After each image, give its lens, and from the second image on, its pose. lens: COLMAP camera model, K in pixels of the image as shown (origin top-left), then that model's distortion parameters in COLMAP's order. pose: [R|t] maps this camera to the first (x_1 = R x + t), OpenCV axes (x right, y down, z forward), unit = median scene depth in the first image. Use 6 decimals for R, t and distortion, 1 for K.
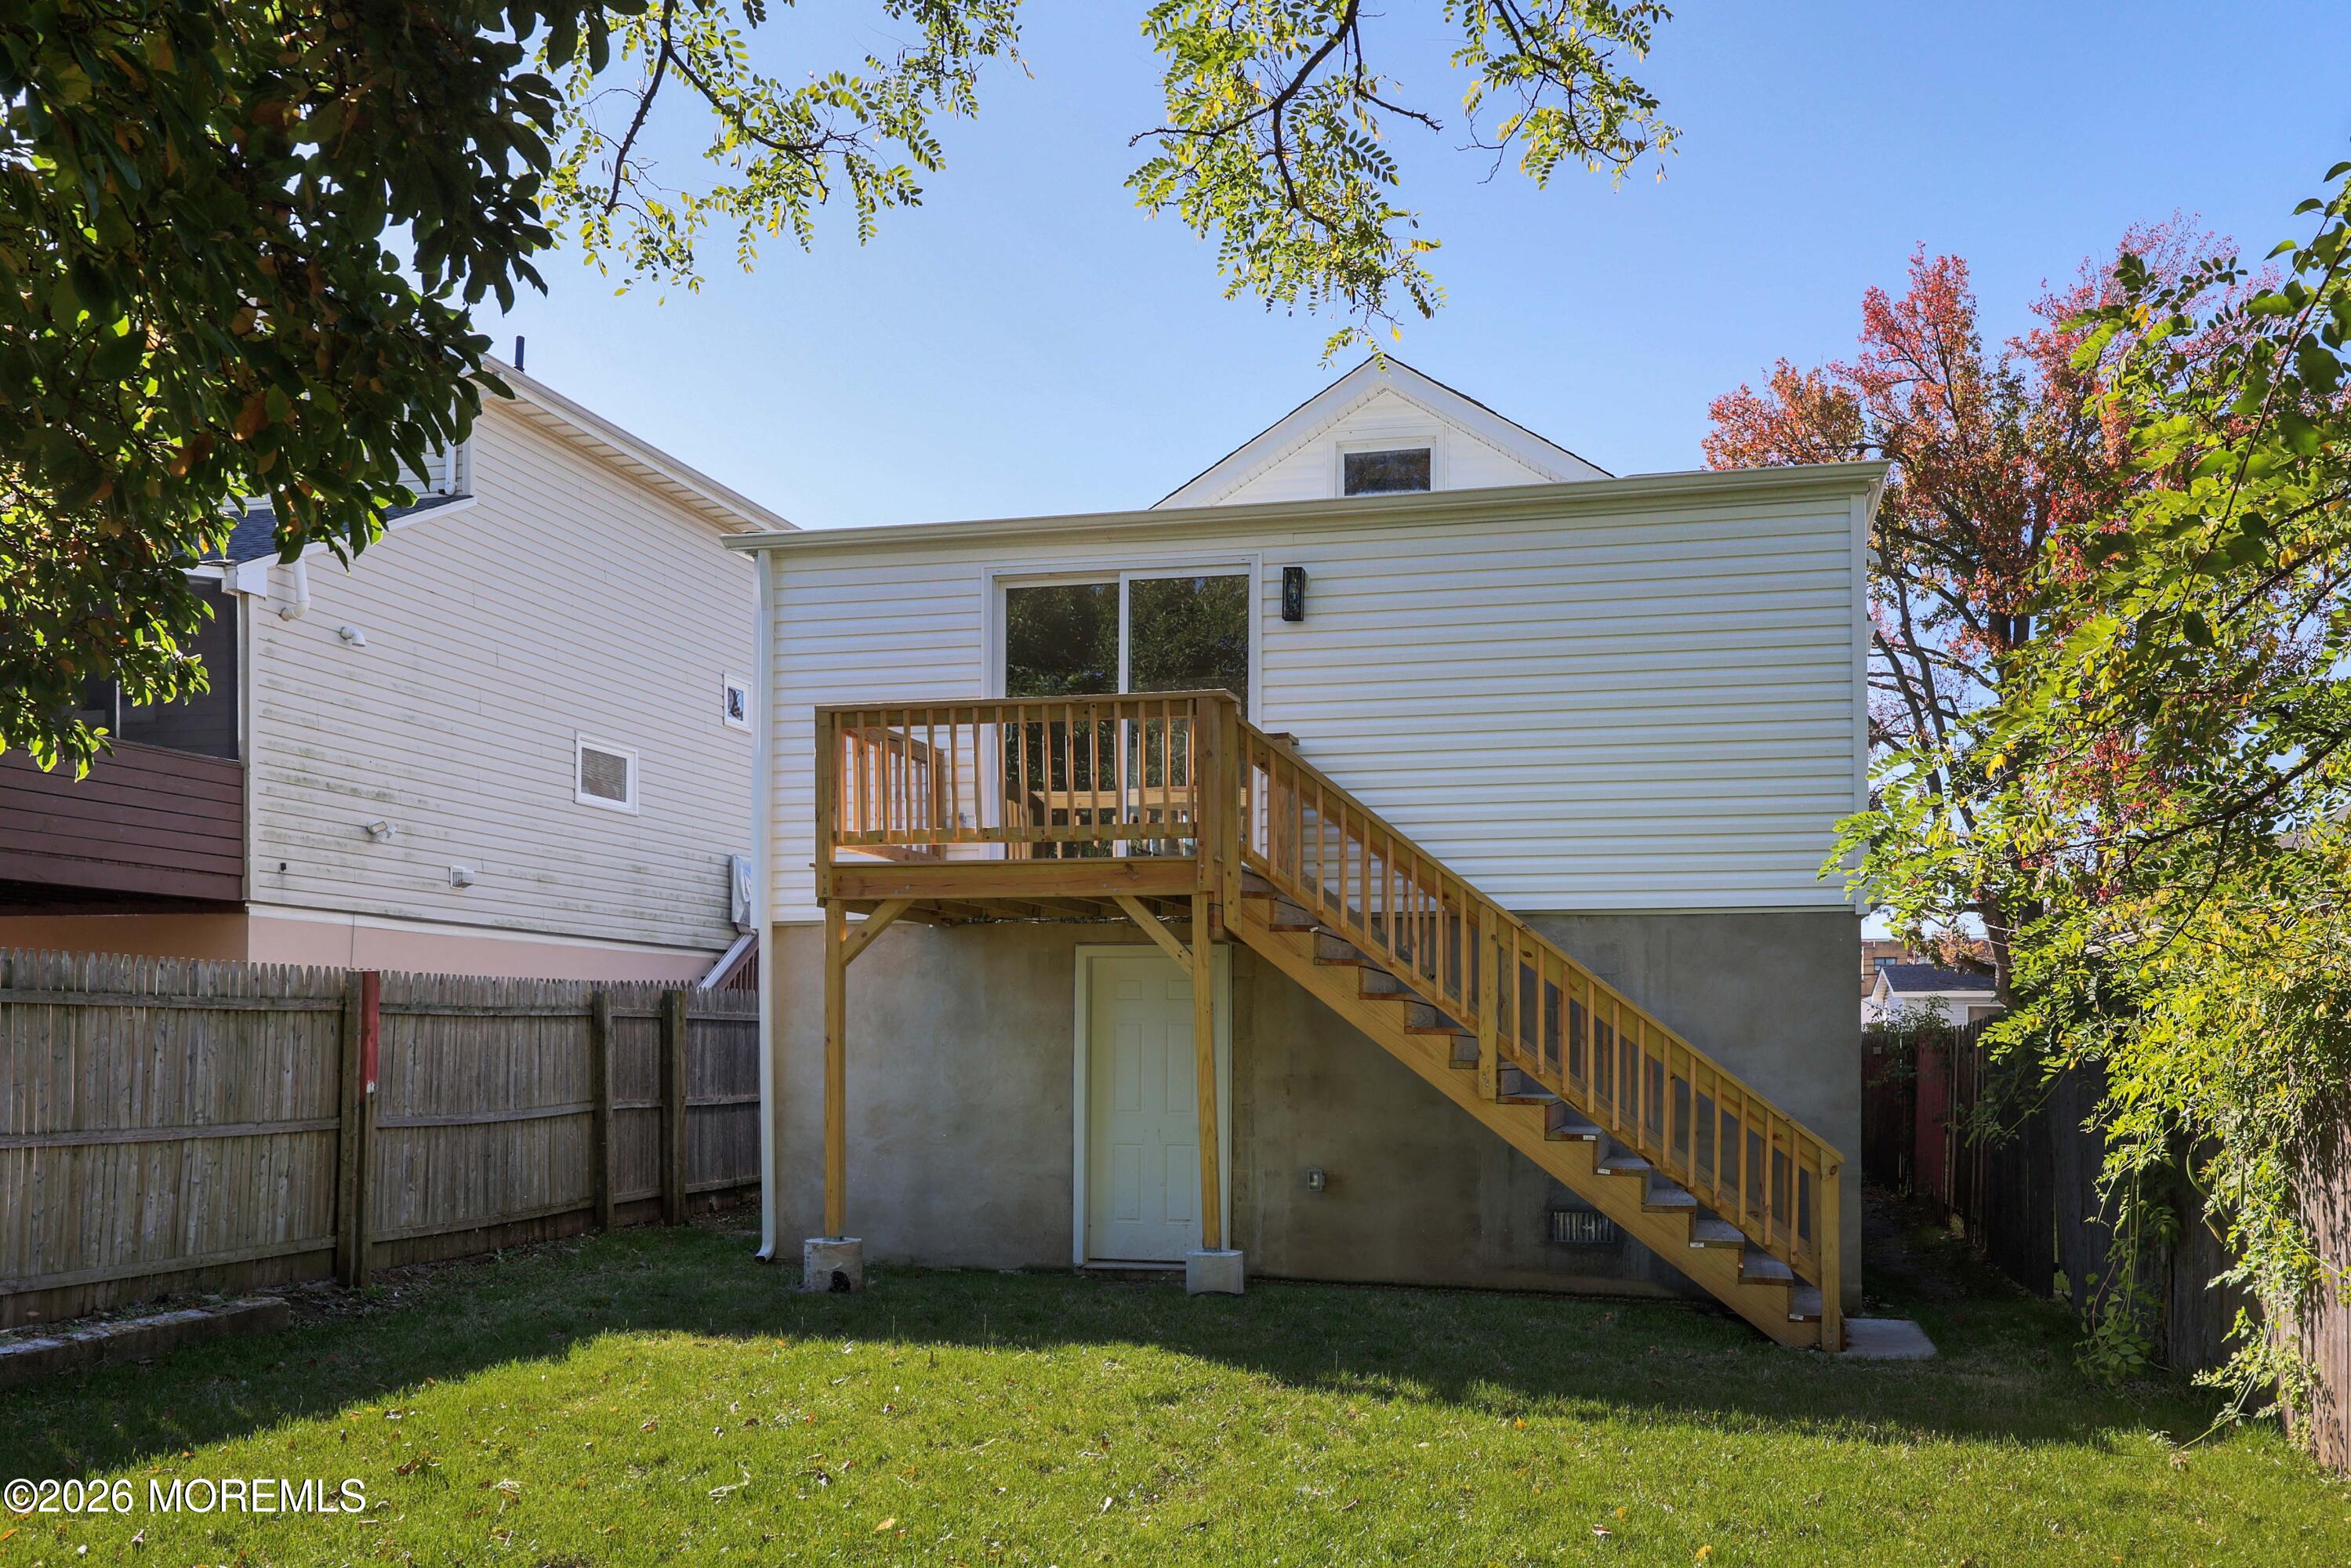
lens RADIAL K [[1748.9, 0, 1388.6], [0, 1748.9, 840.5], [0, 0, 1]] dist [-0.001502, -0.000421]
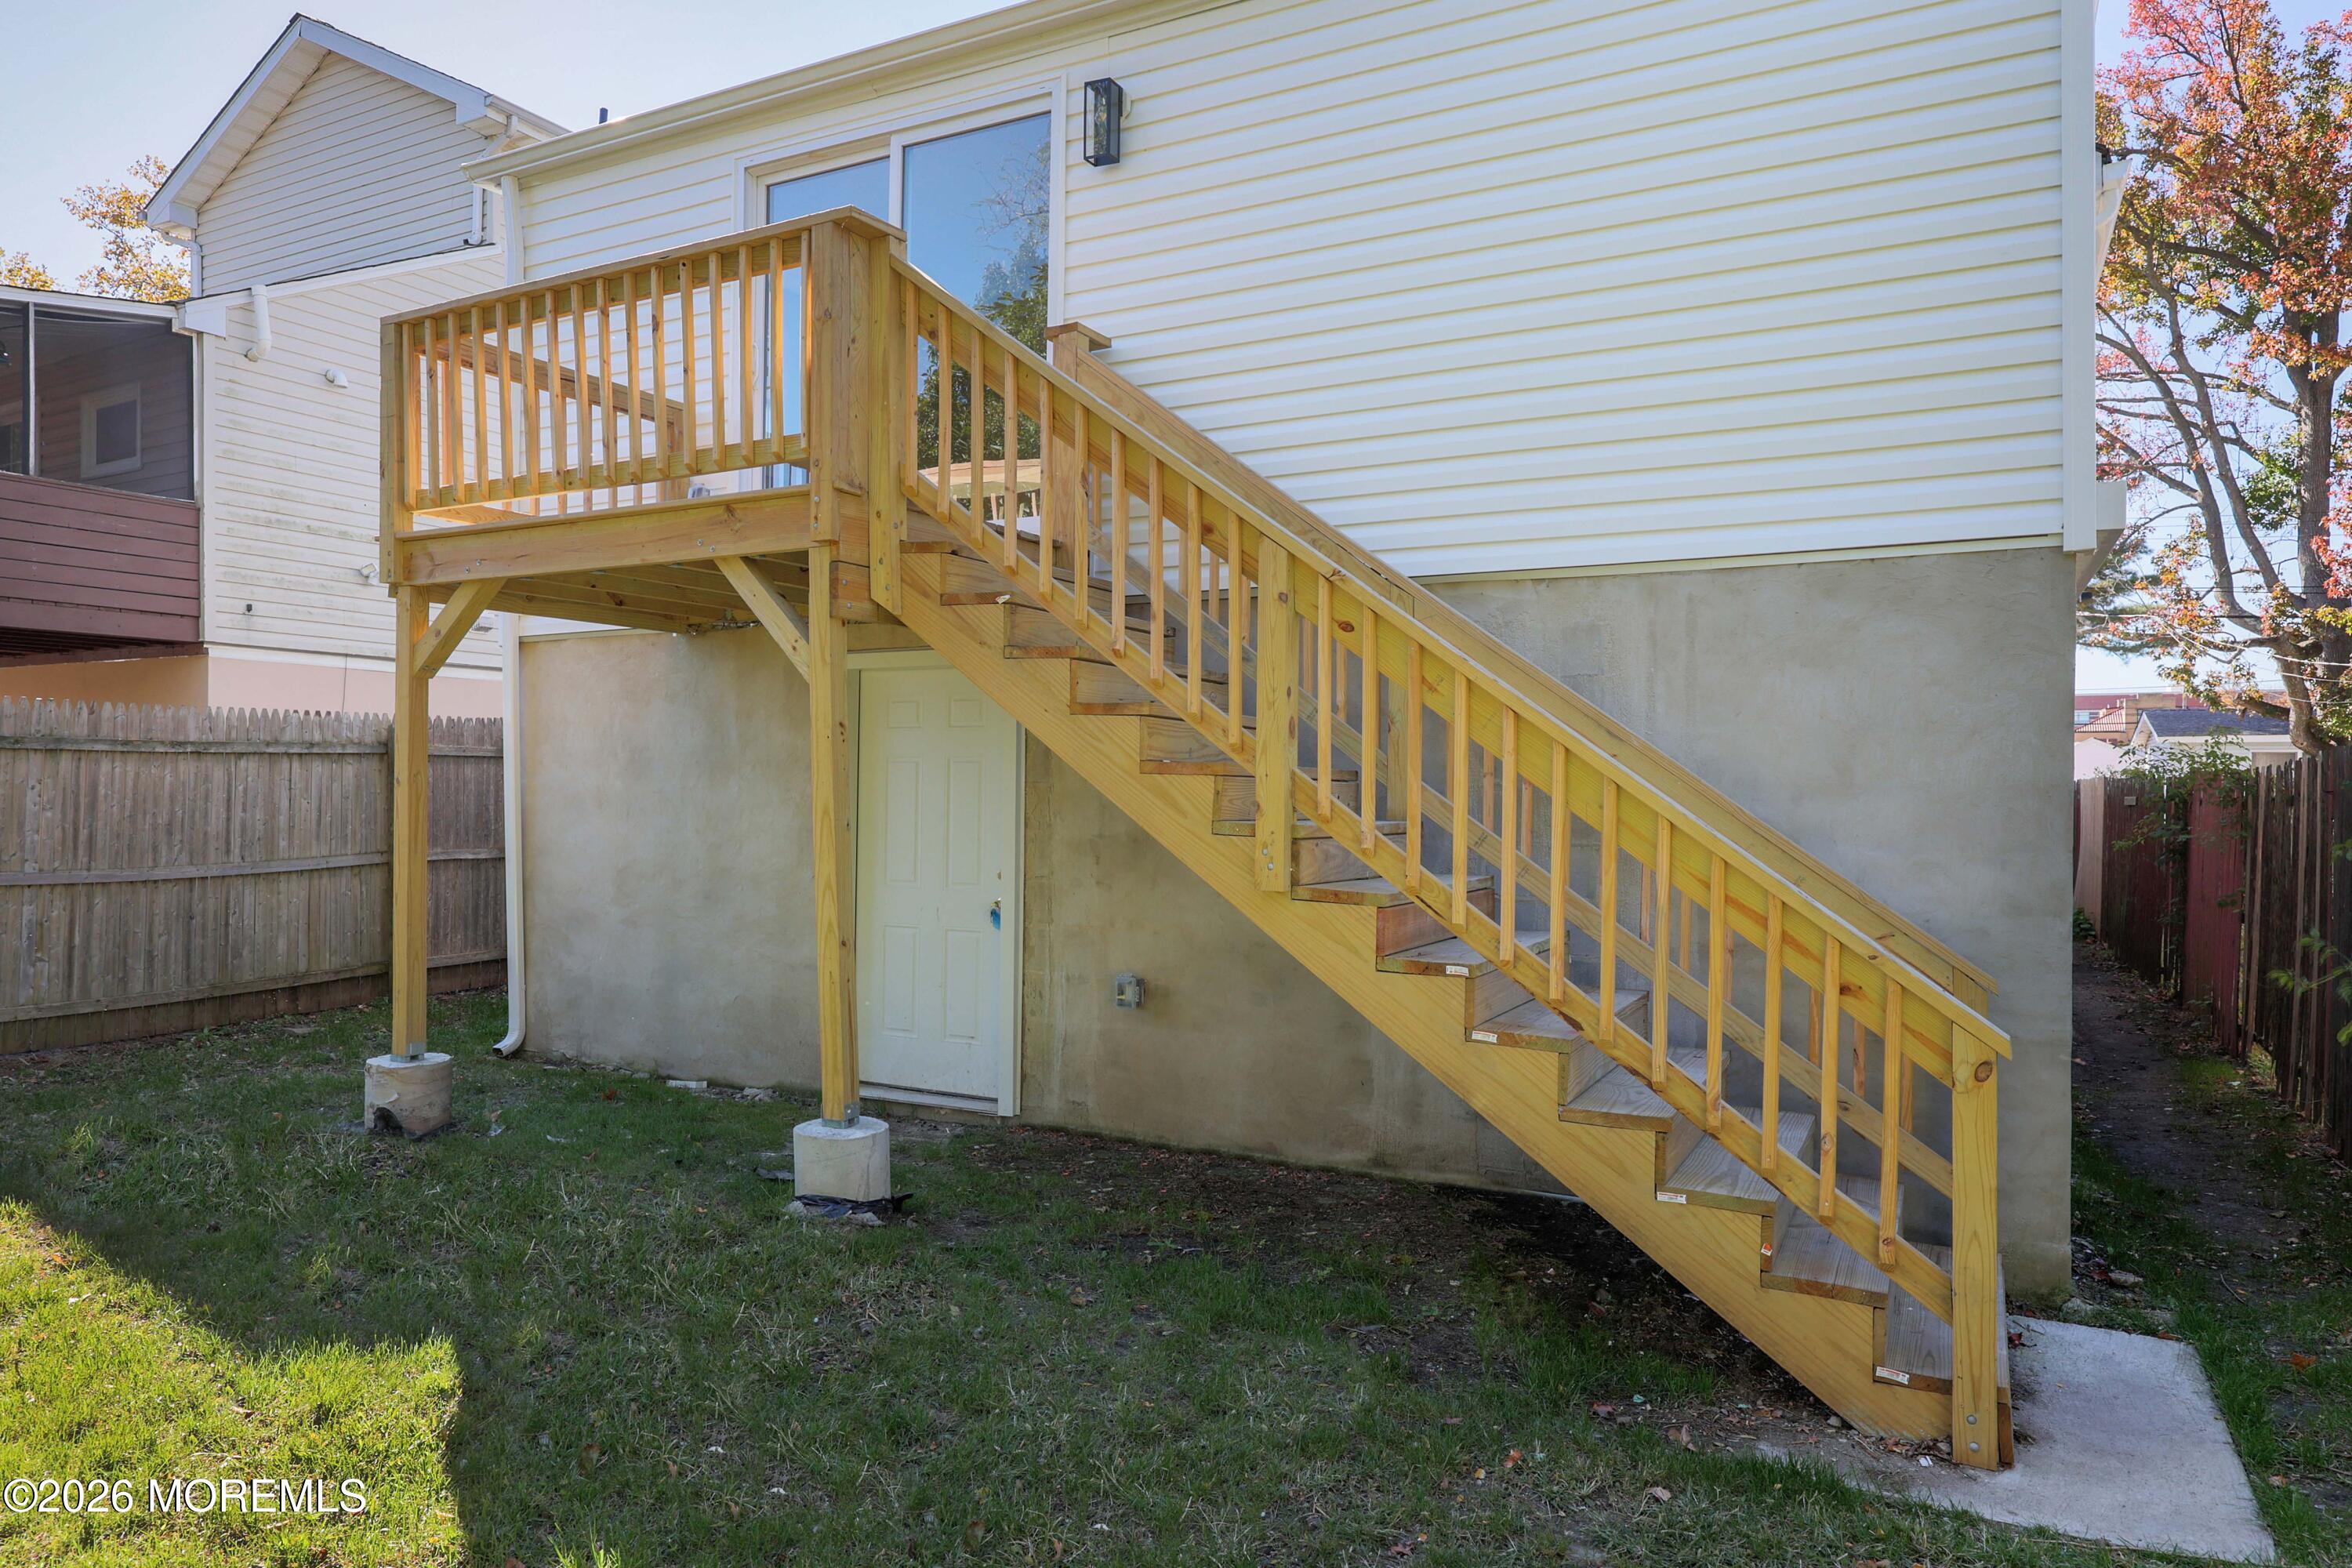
lens RADIAL K [[1406.5, 0, 1172.1], [0, 1406.5, 707.8], [0, 0, 1]] dist [-0.002014, -0.000483]
pose [[0.944904, -0.014703, -0.327018, 0.150878], [0.033534, 0.998083, 0.052020, 0.058281], [0.325627, -0.060120, 0.943585, 0.506926]]
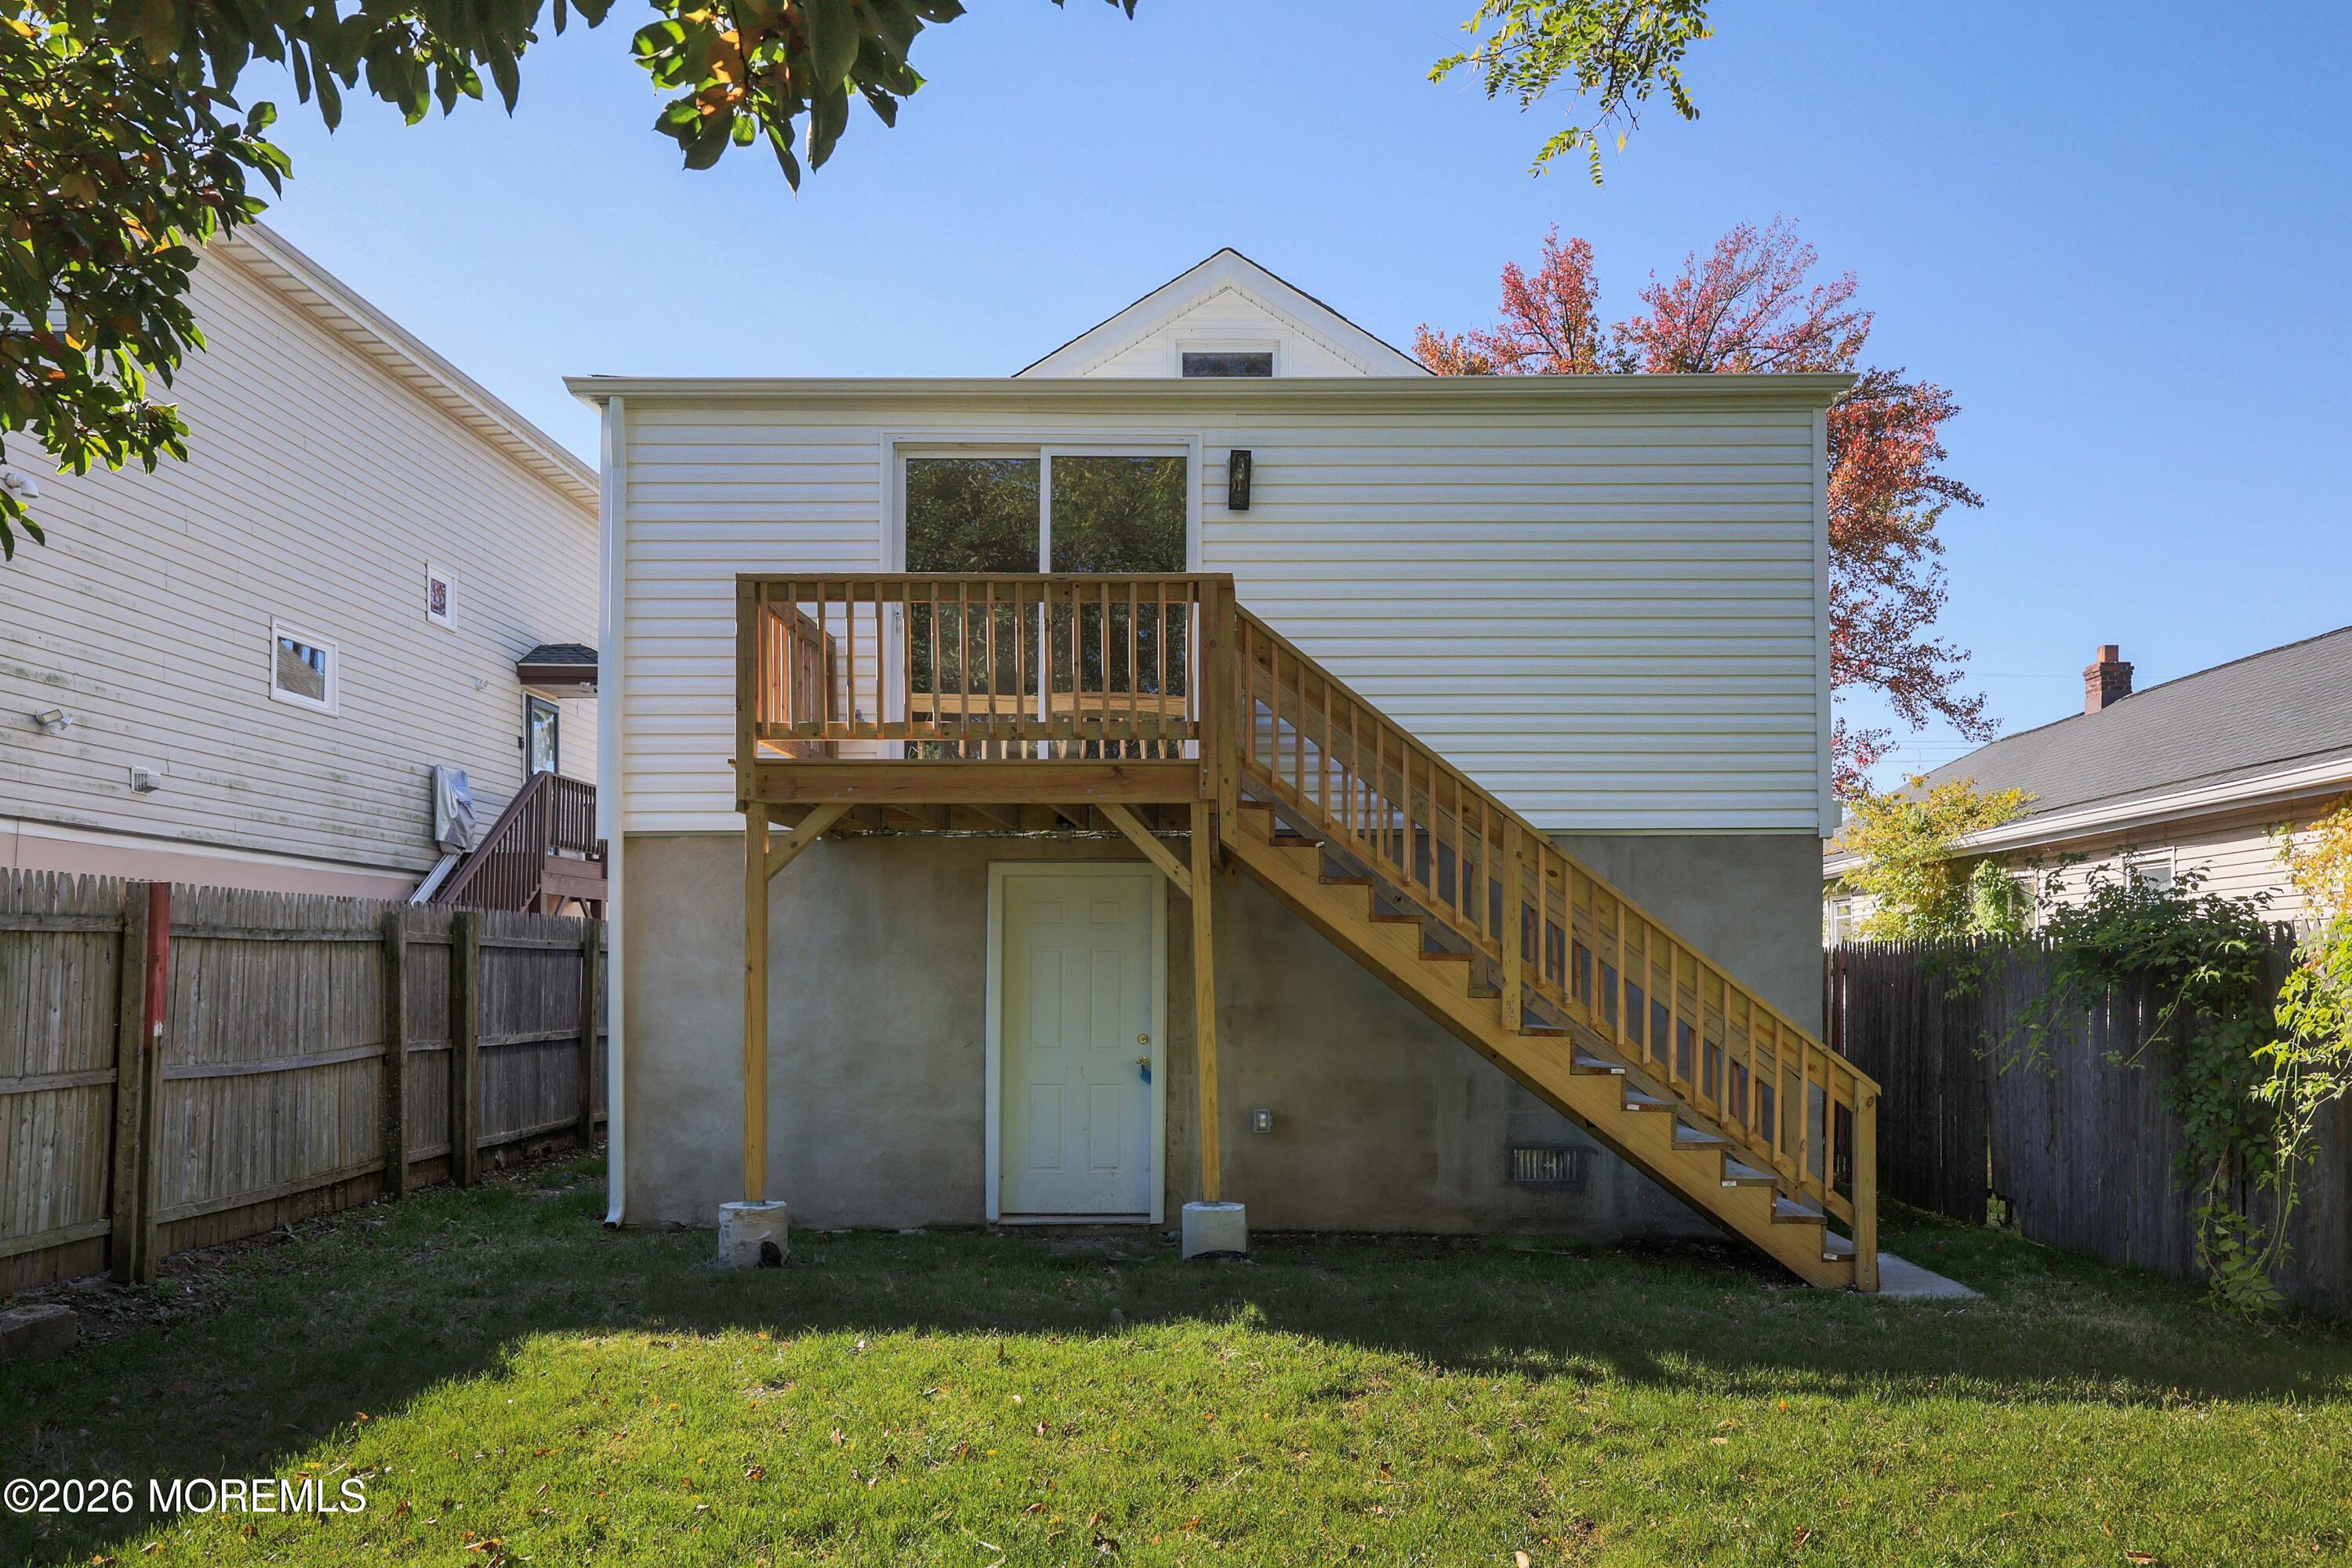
lens RADIAL K [[1656.6, 0, 1280.6], [0, 1656.6, 793.9], [0, 0, 1]] dist [-0.000763, -0.001409]
pose [[0.981401, 0.017719, 0.191149, -0.202482], [-0.018972, 0.999809, 0.004727, 0.019084], [-0.191028, -0.008266, 0.981550, 0.149973]]
